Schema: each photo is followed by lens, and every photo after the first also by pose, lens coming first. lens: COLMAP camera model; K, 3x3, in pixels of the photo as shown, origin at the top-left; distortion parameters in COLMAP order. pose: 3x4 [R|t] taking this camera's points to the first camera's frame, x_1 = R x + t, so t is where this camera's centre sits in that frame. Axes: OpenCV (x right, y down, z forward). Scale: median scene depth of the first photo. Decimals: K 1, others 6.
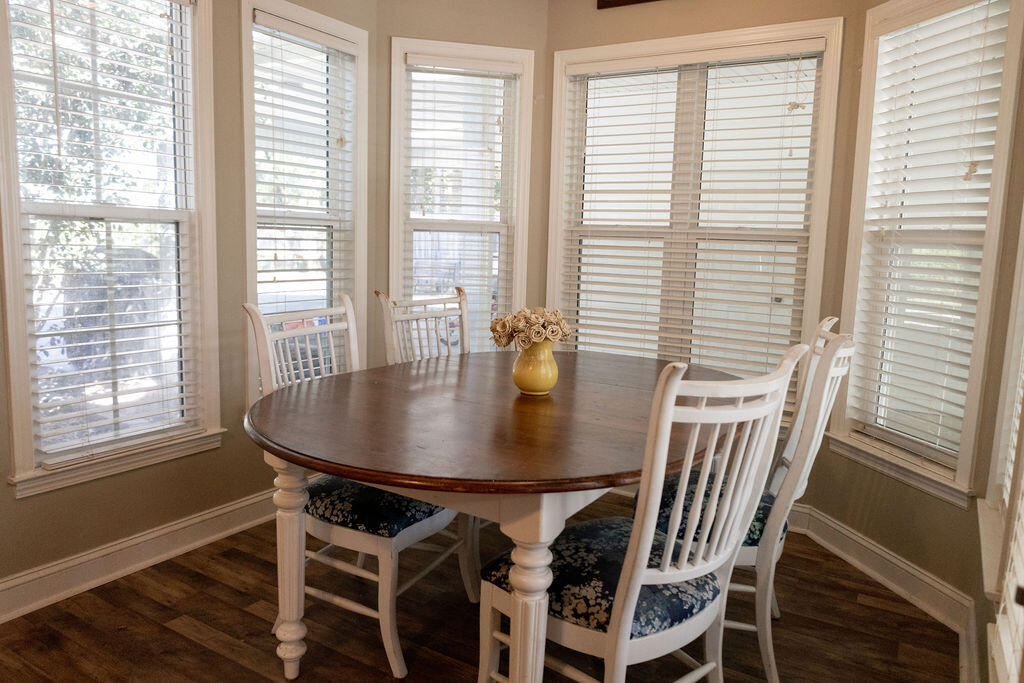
lens RADIAL K [[758.1, 0, 509.6], [0, 758.1, 337.5], [0, 0, 1]] dist [-0.003331, -0.000294]
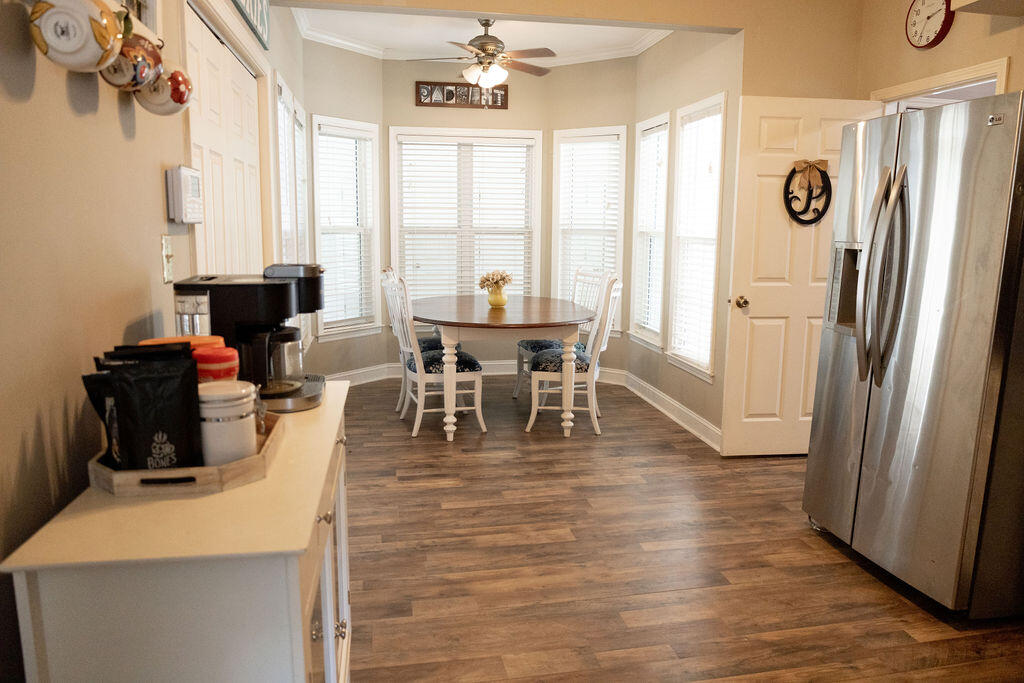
lens RADIAL K [[734.6, 0, 512.0], [0, 734.6, 341.5], [0, 0, 1]] dist [-0.002585, -0.000776]
pose [[0.727795, -0.128404, 0.673667, -1.031774], [0.101256, 0.991669, 0.079625, 0.003440], [-0.678279, 0.010262, 0.734733, -0.458927]]
